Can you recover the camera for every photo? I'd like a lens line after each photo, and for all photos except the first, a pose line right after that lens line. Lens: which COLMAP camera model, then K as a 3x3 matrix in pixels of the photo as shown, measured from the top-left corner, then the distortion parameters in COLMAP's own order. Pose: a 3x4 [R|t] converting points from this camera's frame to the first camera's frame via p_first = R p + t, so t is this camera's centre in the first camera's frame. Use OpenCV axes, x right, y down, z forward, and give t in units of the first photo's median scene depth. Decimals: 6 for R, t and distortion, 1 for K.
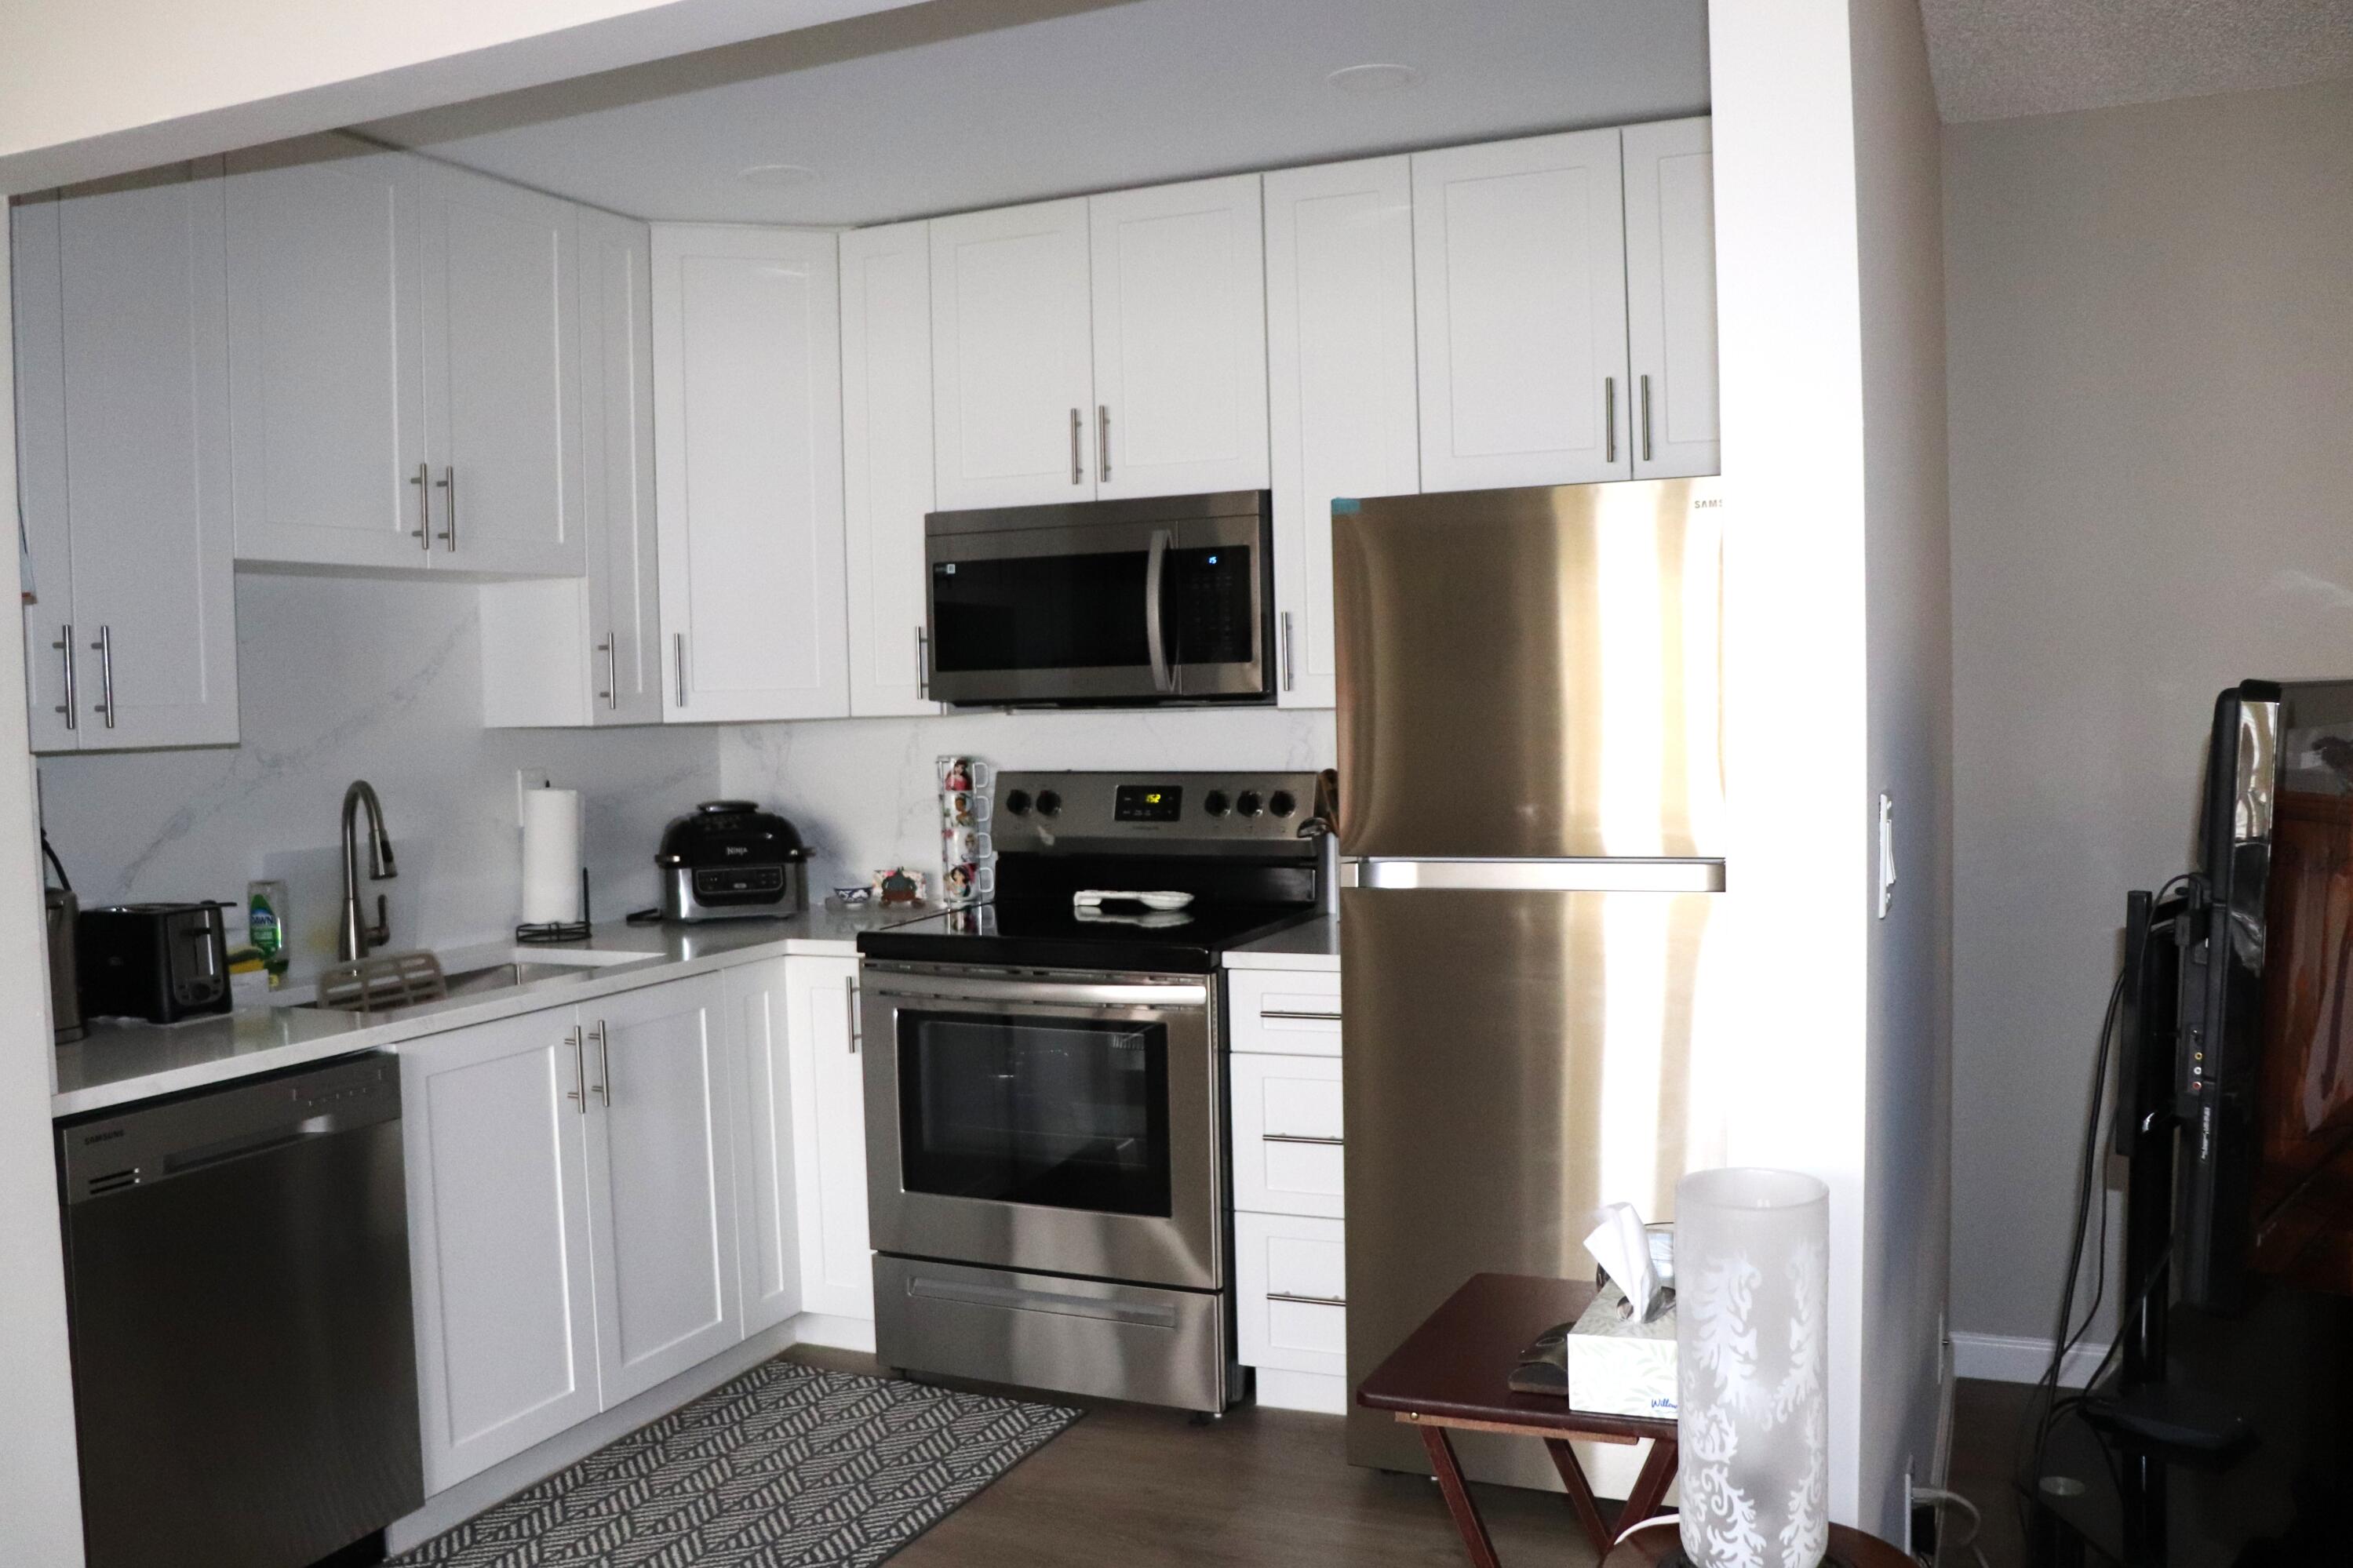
lens RADIAL K [[1945.8, 0, 1121.7], [0, 1945.8, 789.7], [0, 0, 1]] dist [-0.193627, 0.164181]
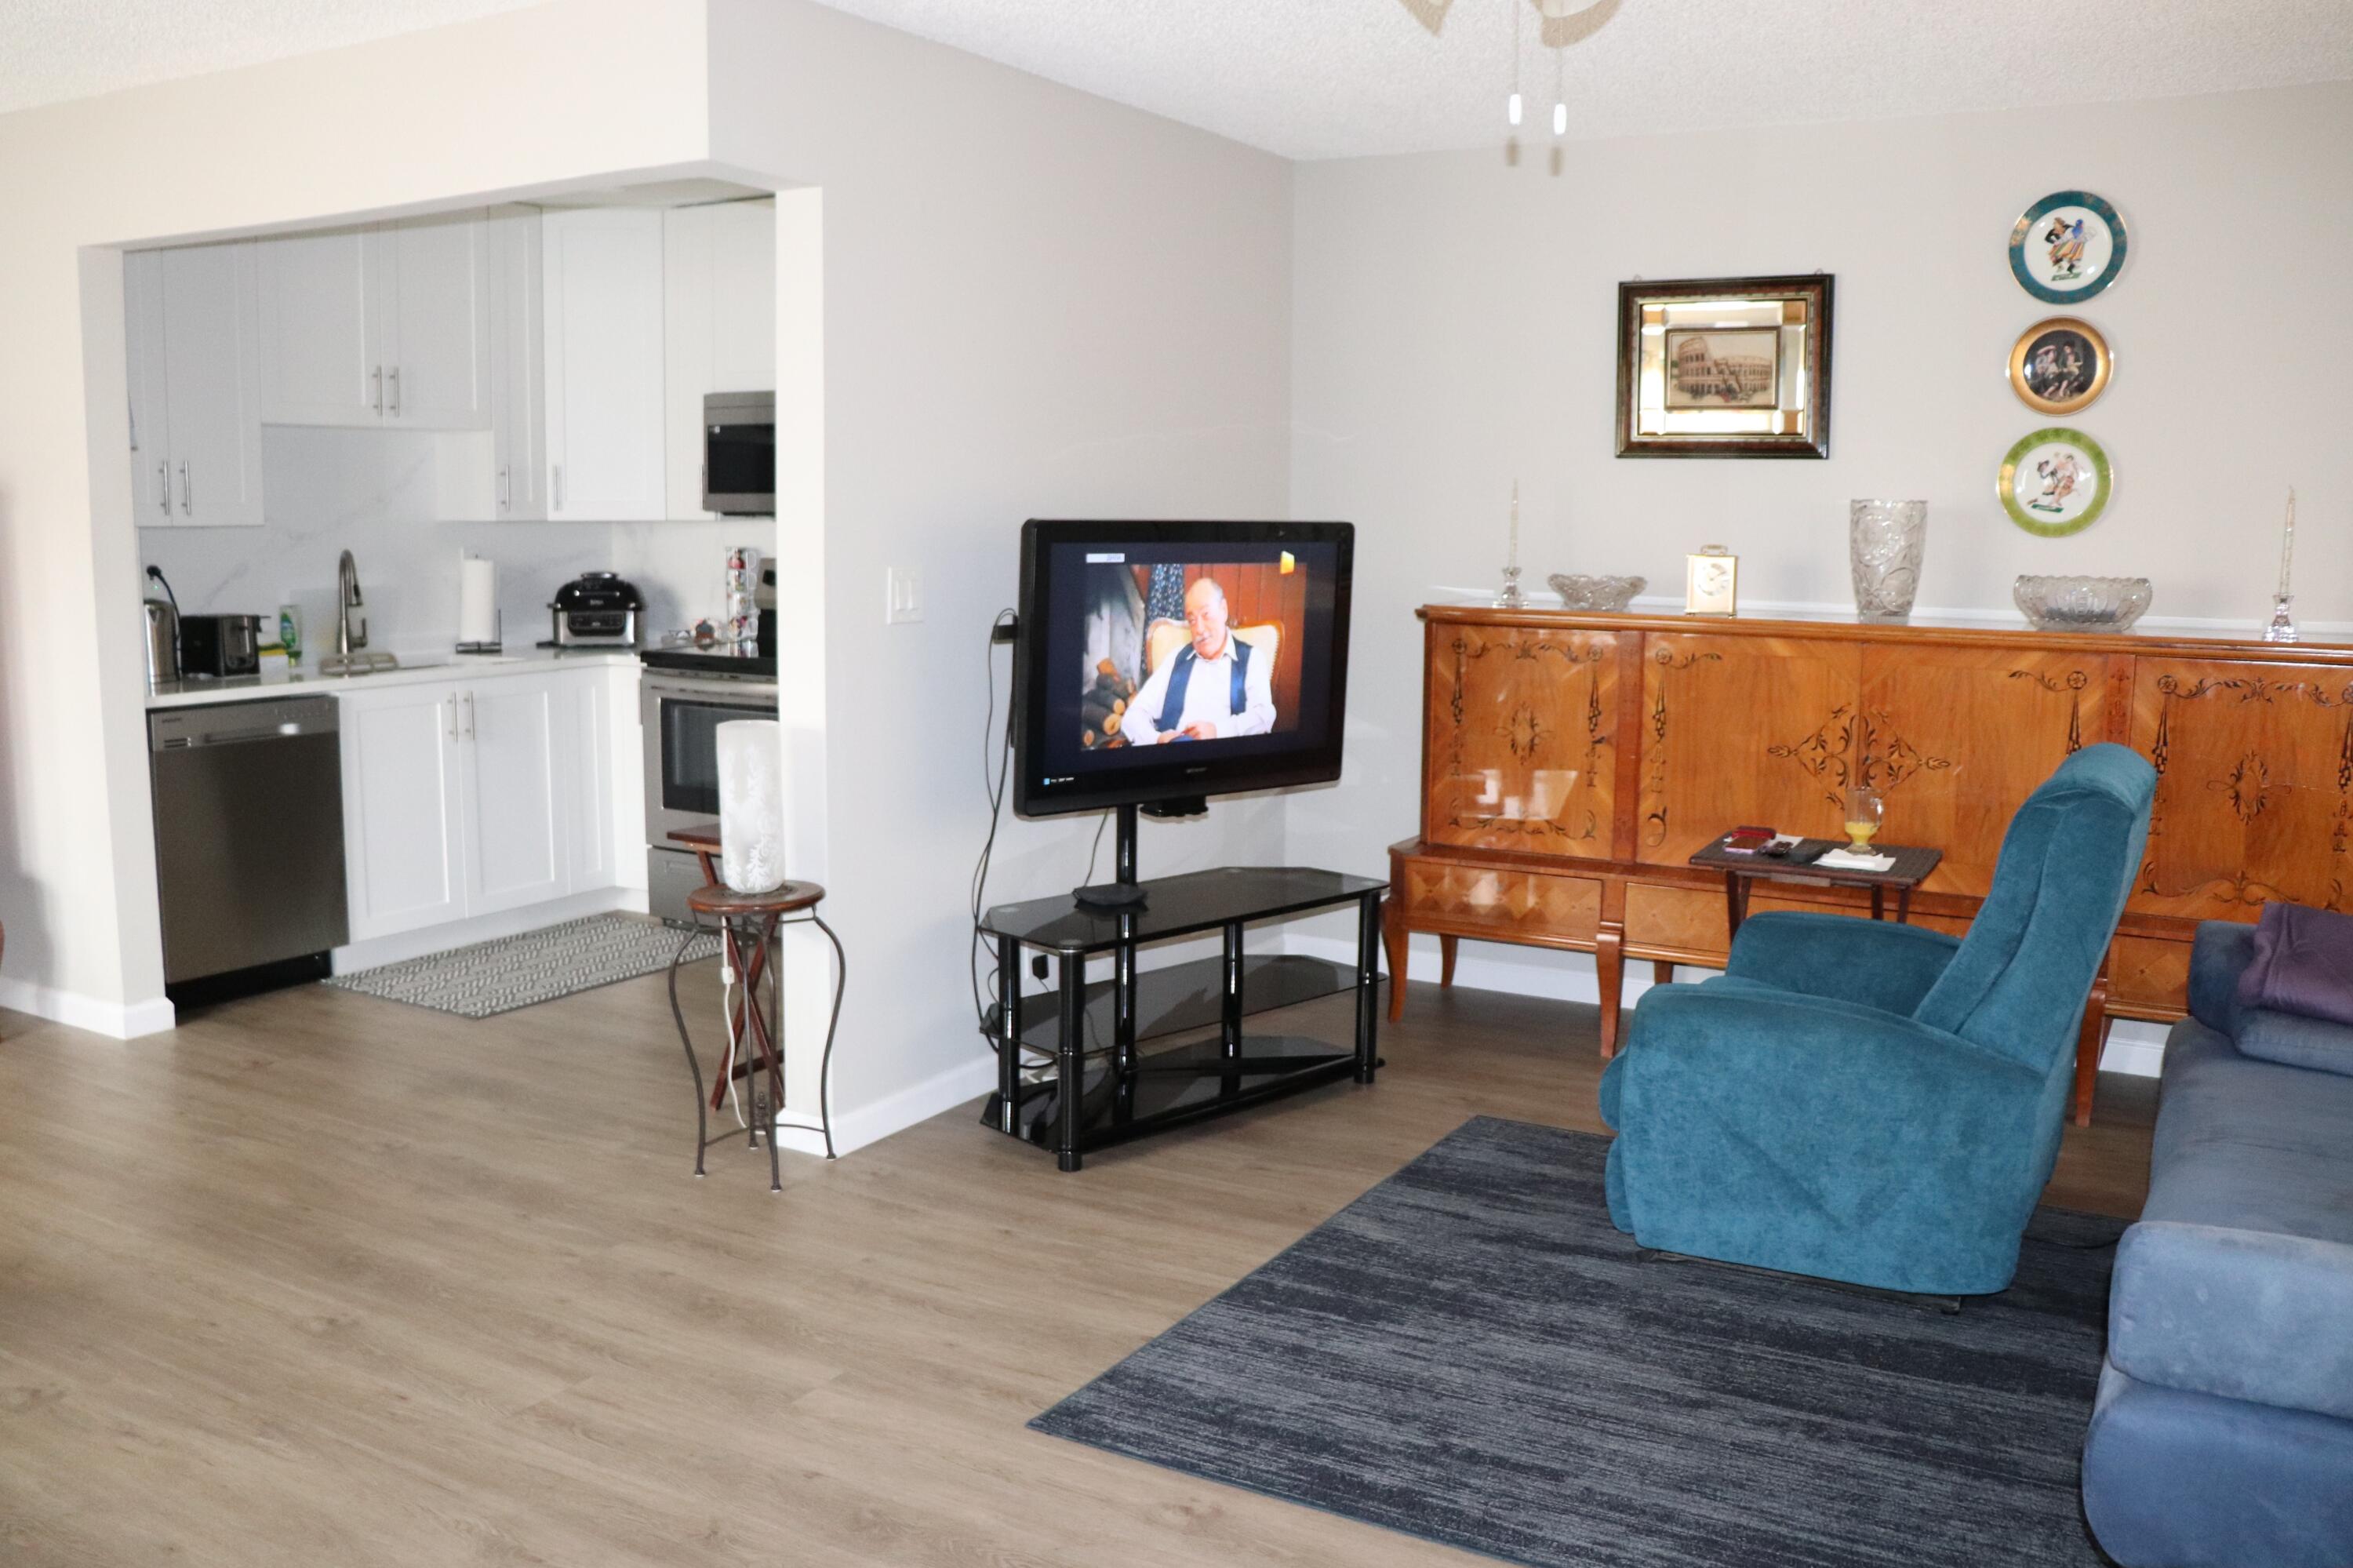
lens RADIAL K [[1972.2, 0, 1166.6], [0, 1972.2, 800.2], [0, 0, 1]] dist [-0.182934, 0.158202]
pose [[0.994114, 0.050974, -0.095600, 0.496423], [-0.041272, 0.994045, 0.100854, 0.014976], [0.100171, -0.096314, 0.990298, -0.641101]]
